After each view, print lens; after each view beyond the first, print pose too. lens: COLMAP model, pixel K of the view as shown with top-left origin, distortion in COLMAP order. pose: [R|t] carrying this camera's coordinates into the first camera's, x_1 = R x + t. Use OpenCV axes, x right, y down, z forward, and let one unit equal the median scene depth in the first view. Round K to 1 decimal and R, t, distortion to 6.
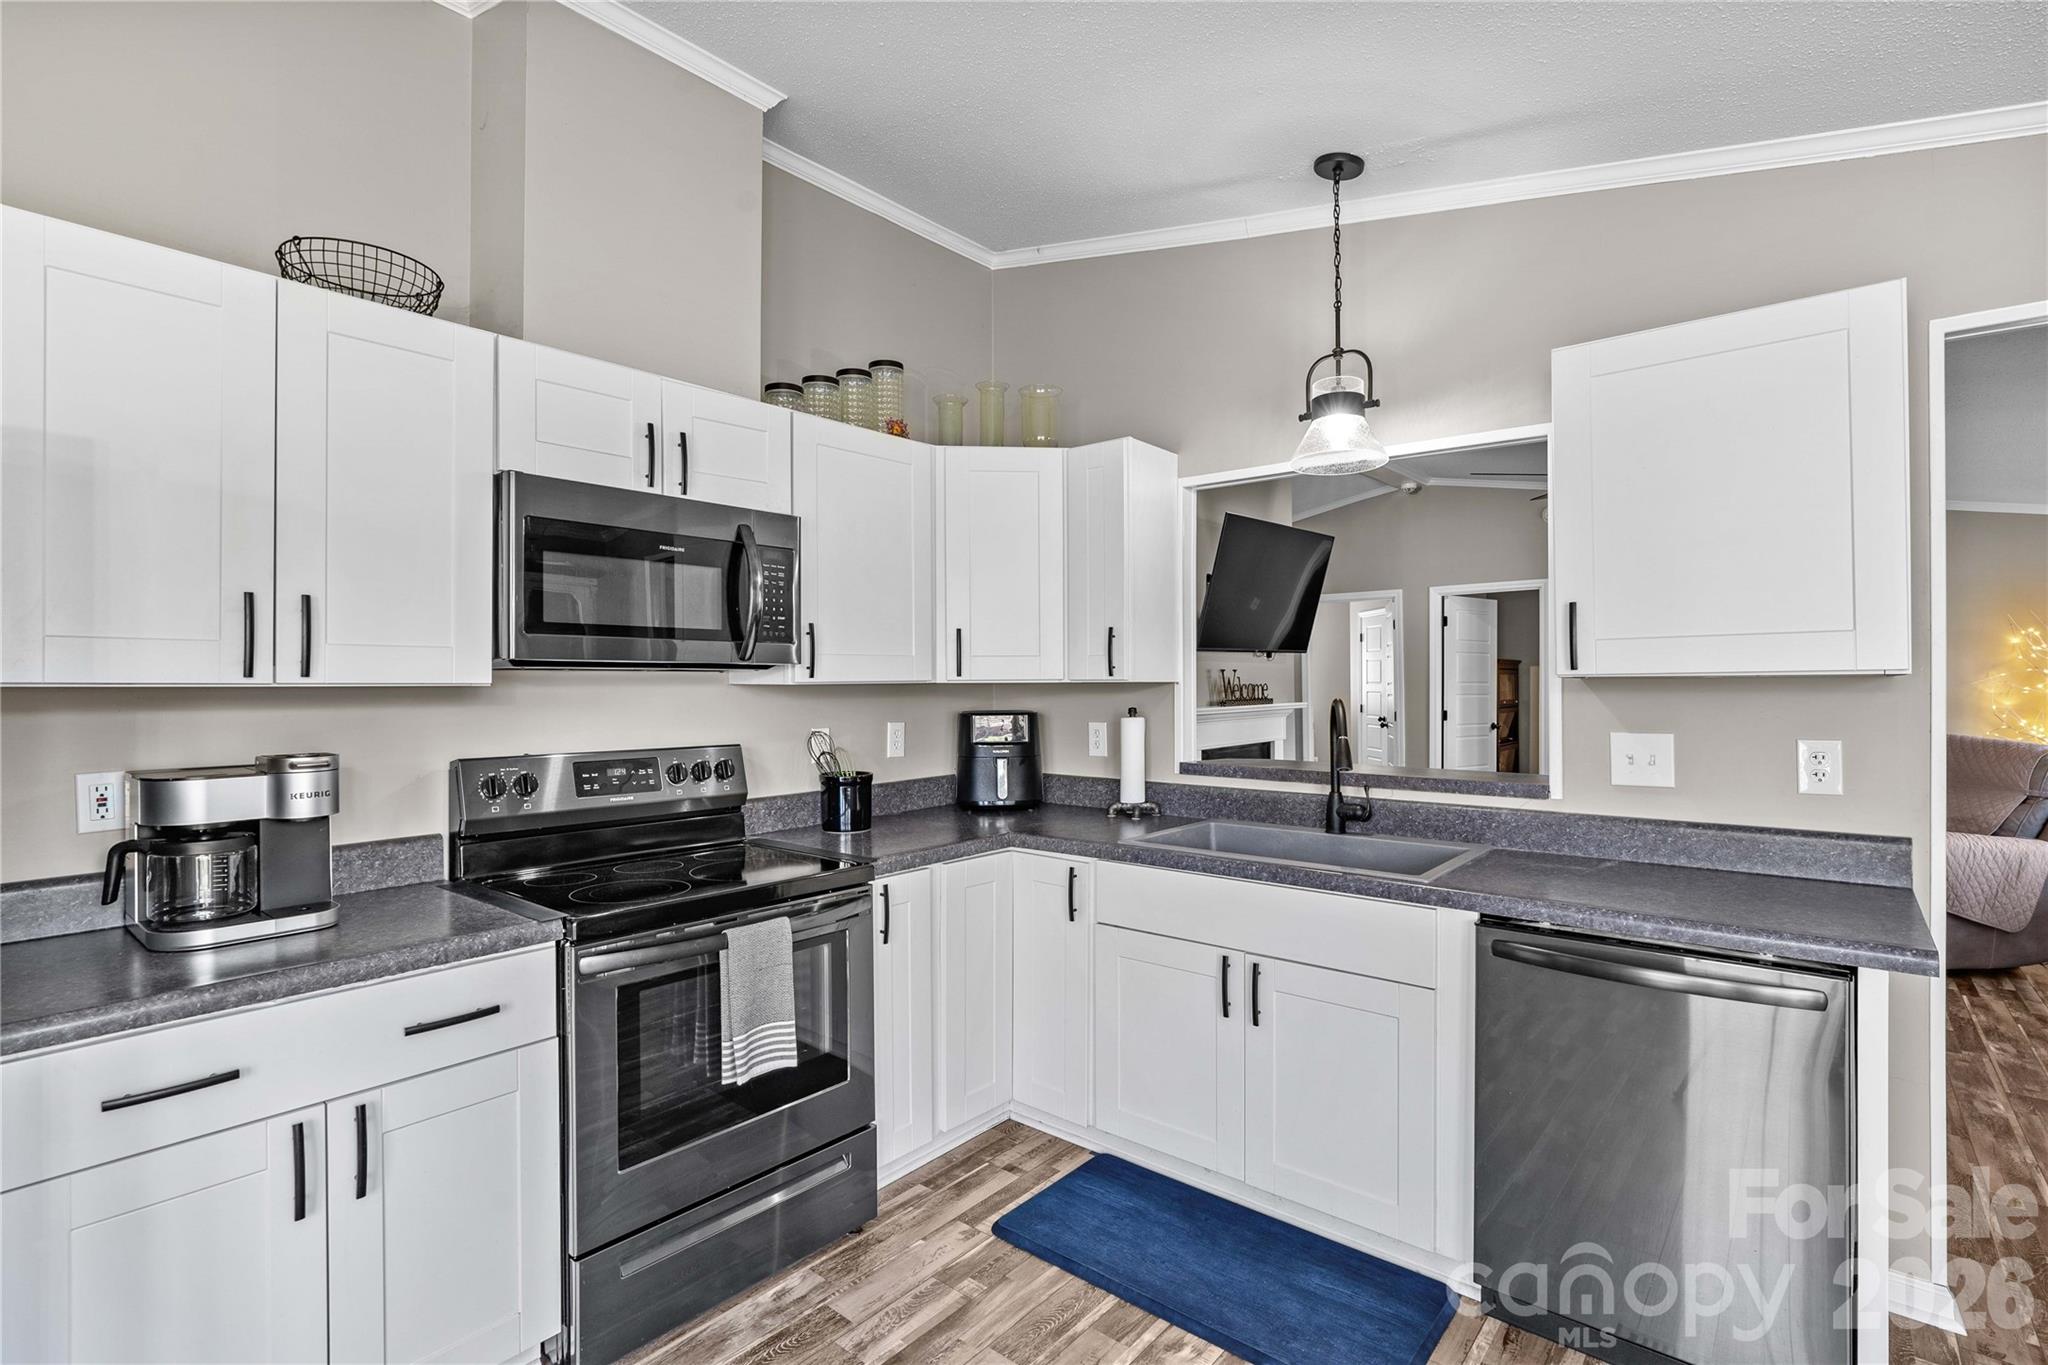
lens RADIAL K [[944.2, 0, 1004.0], [0, 944.2, 681.6], [0, 0, 1]] dist [-0.018960, 0.003805]
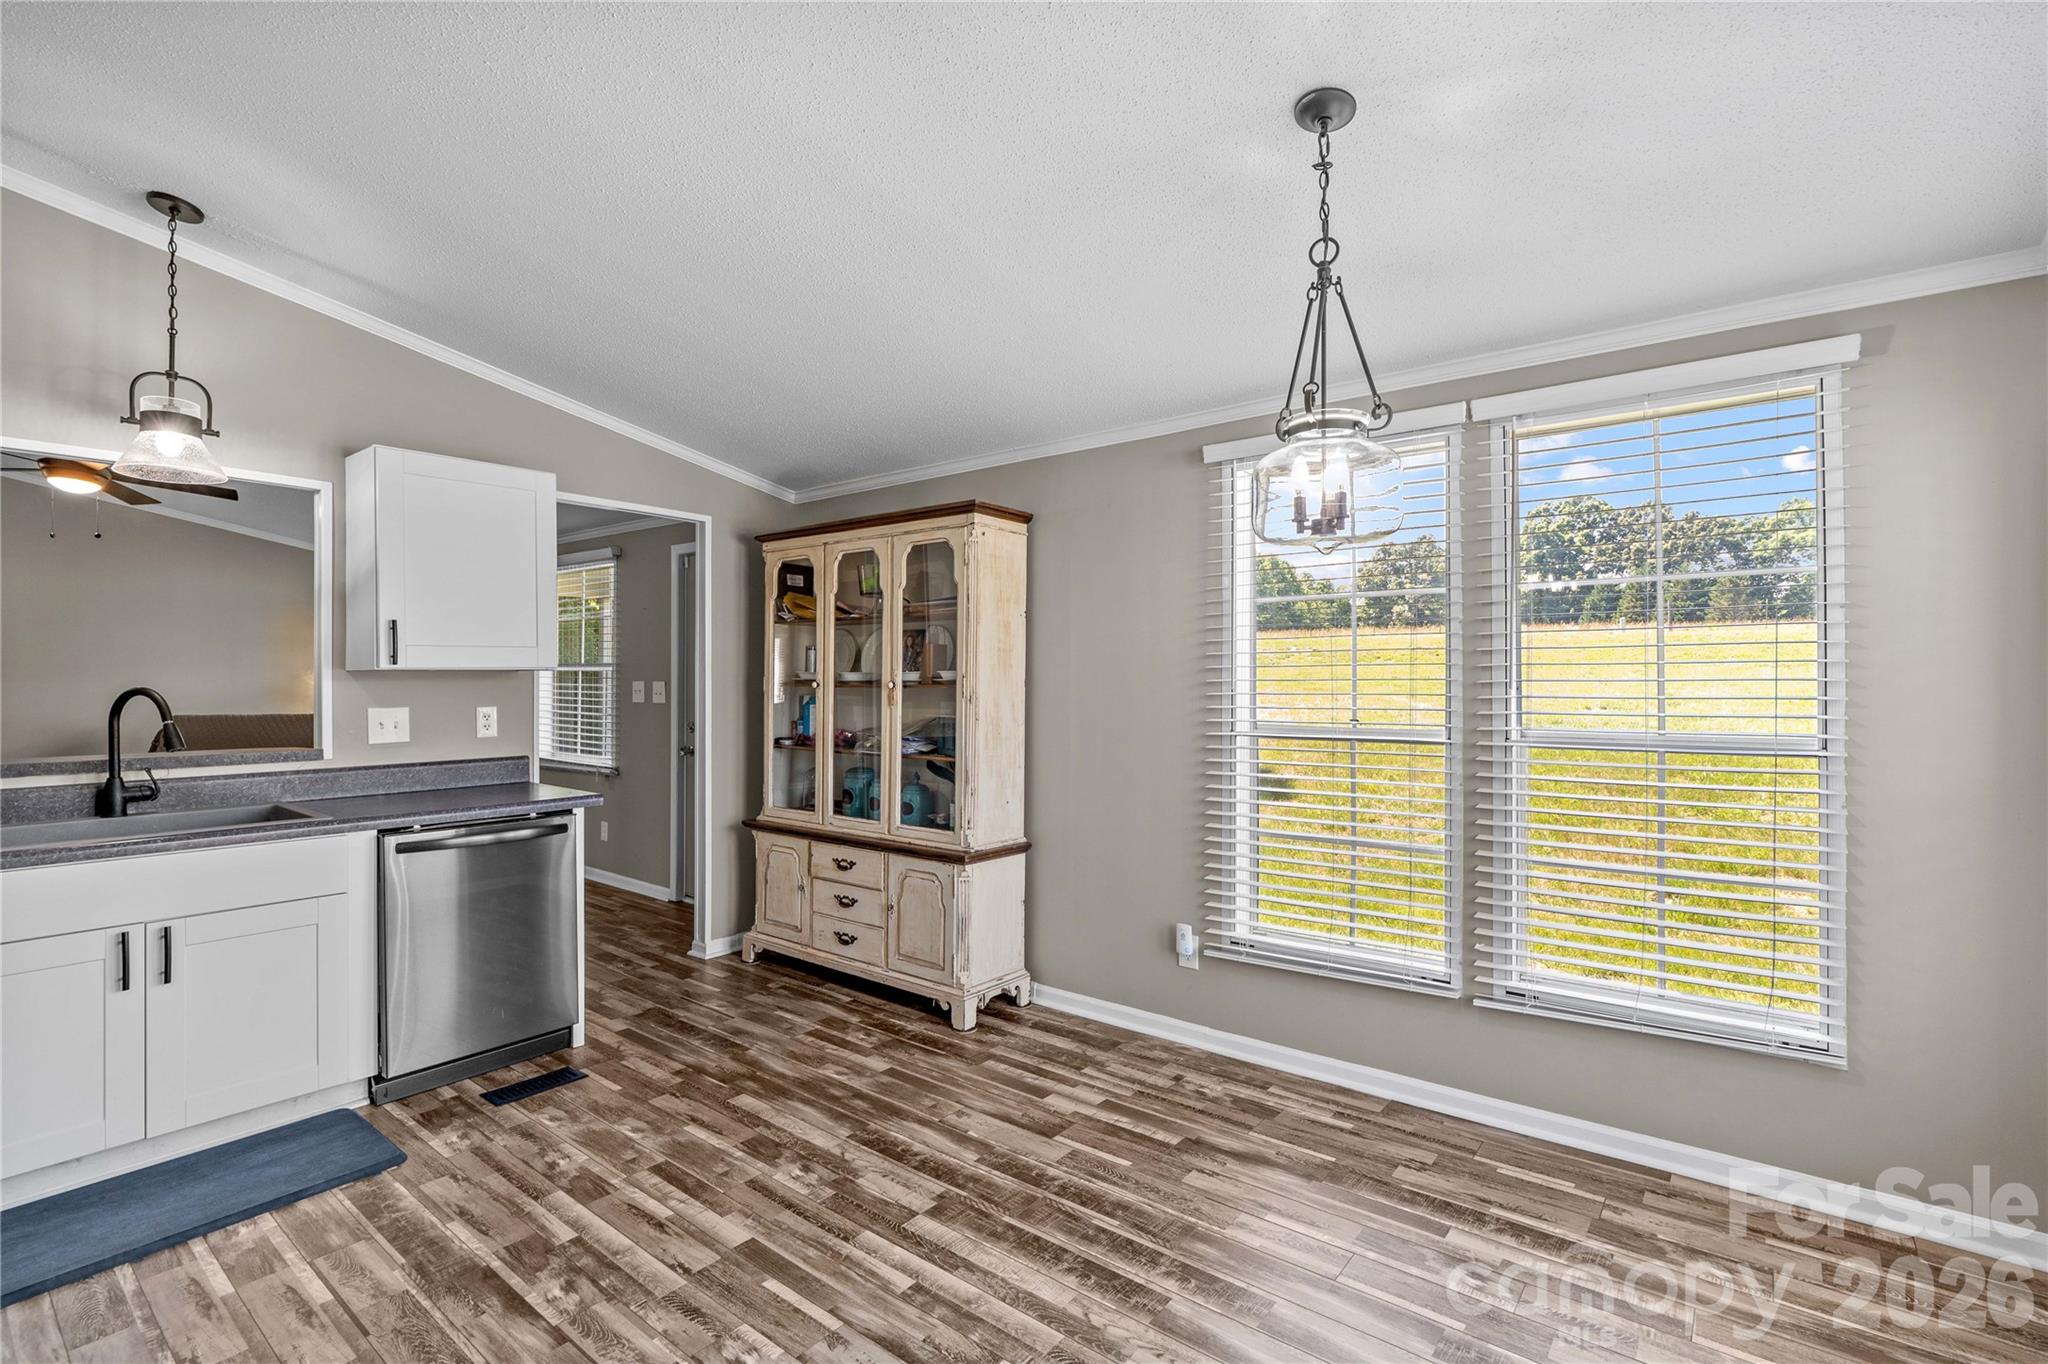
lens RADIAL K [[944.2, 0, 1000.9], [0, 944.2, 668.9], [0, 0, 1]] dist [-0.018960, 0.003805]
pose [[-0.011489, 0.011841, 0.999864, -0.789569], [-0.001889, 0.999928, -0.011864, 0.008561], [-0.999932, -0.002025, -0.011466, 0.037424]]
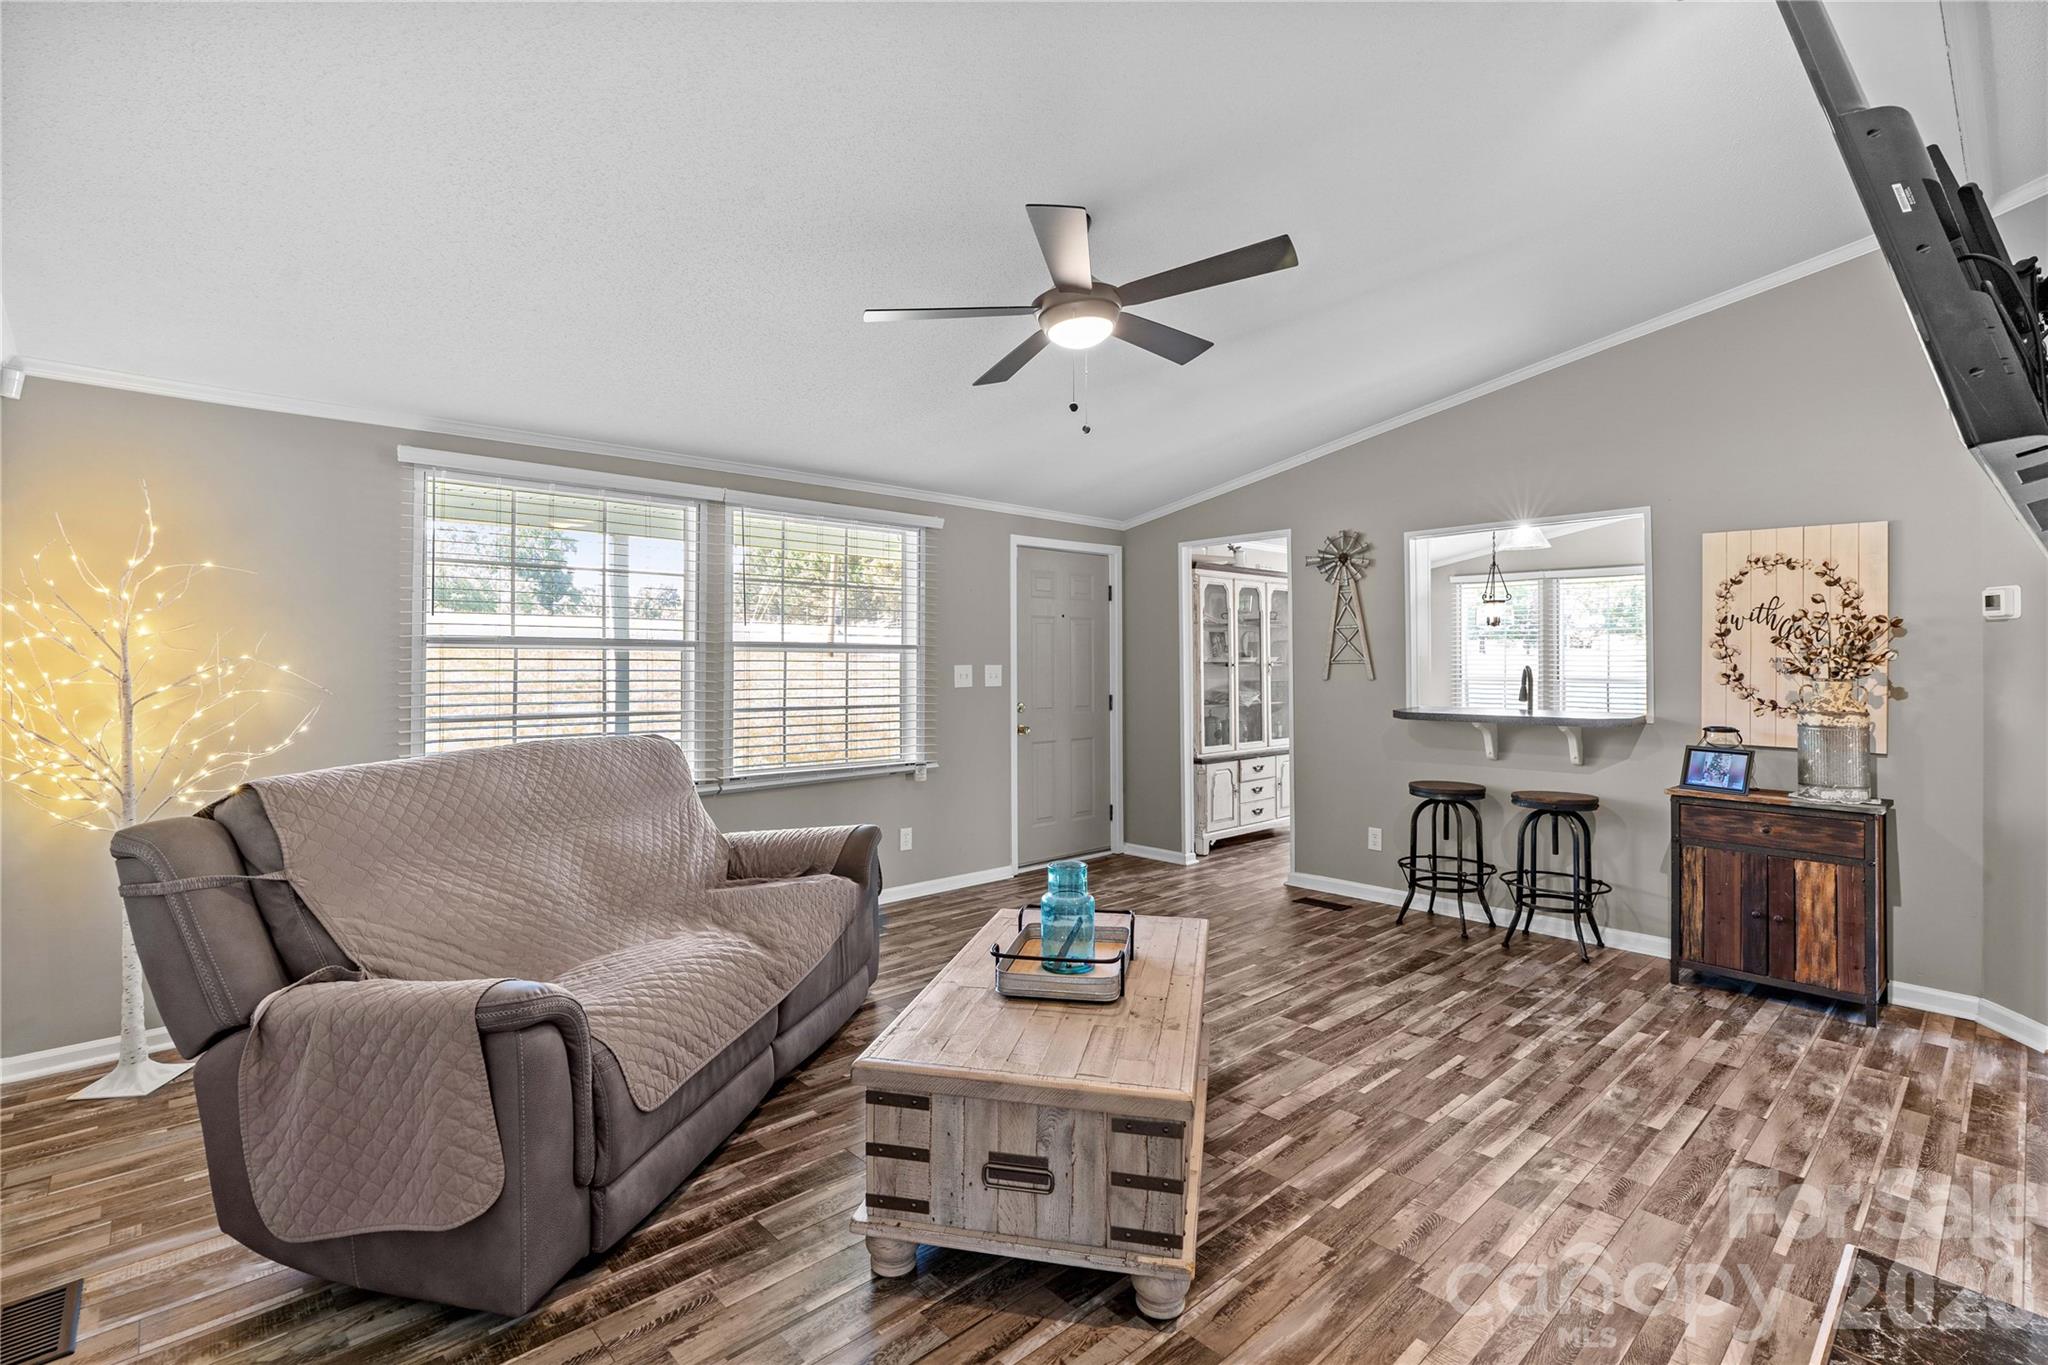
lens RADIAL K [[944.2, 0, 1021.6], [0, 944.2, 643.7], [0, 0, 1]] dist [-0.018960, 0.003805]
pose [[-0.992431, 0.005620, 0.122673, 1.271257], [0.003245, 0.999804, -0.019551, 0.006991], [-0.122759, -0.019005, -0.992255, 3.293208]]
